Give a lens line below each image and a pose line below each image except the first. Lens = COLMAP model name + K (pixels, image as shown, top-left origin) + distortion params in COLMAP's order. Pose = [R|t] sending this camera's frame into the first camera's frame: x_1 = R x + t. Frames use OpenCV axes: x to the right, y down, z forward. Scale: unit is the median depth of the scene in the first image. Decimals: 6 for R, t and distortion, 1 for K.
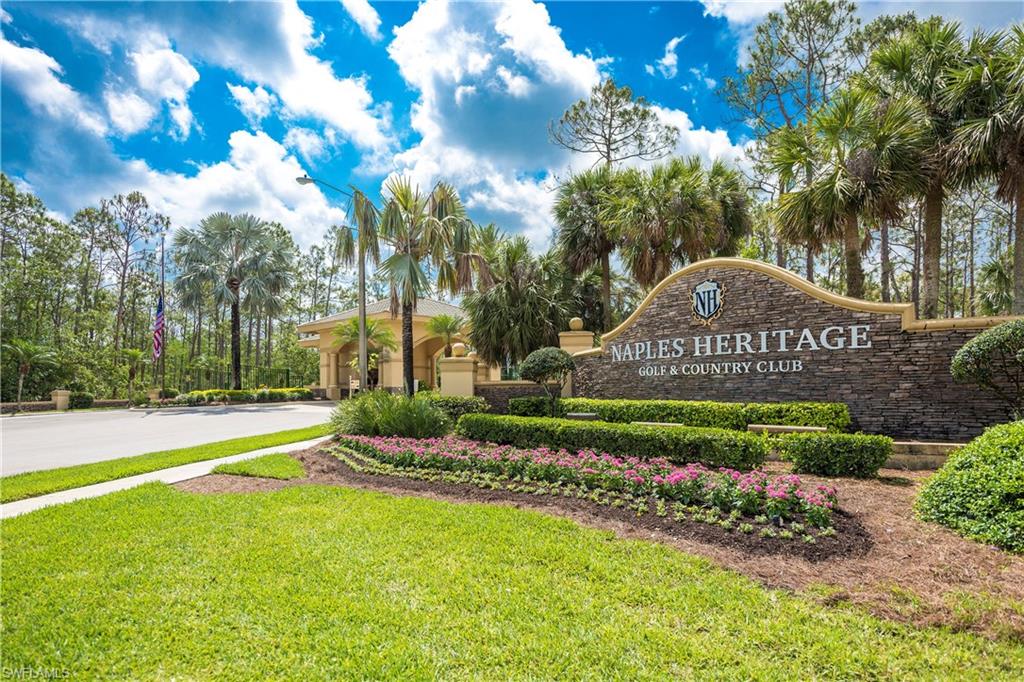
lens RADIAL K [[601.9, 0, 511.9], [0, 601.9, 341.2], [0, 0, 1]] dist [0.000334, 0.000431]
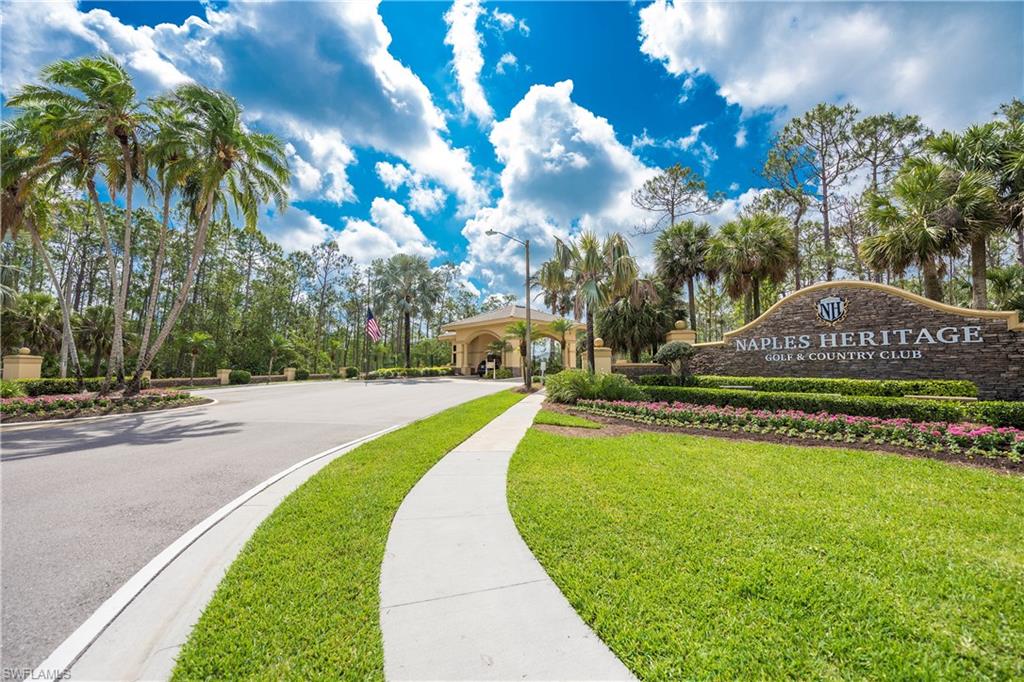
lens RADIAL K [[408.4, 0, 512.0], [0, 408.4, 341.9], [0, 0, 1]] dist [0.003015, 0.000260]
pose [[0.997627, -0.001522, -0.068837, -0.381398], [0.002642, 0.999866, 0.016179, -0.006858], [0.068804, -0.016323, 0.997497, -0.042145]]
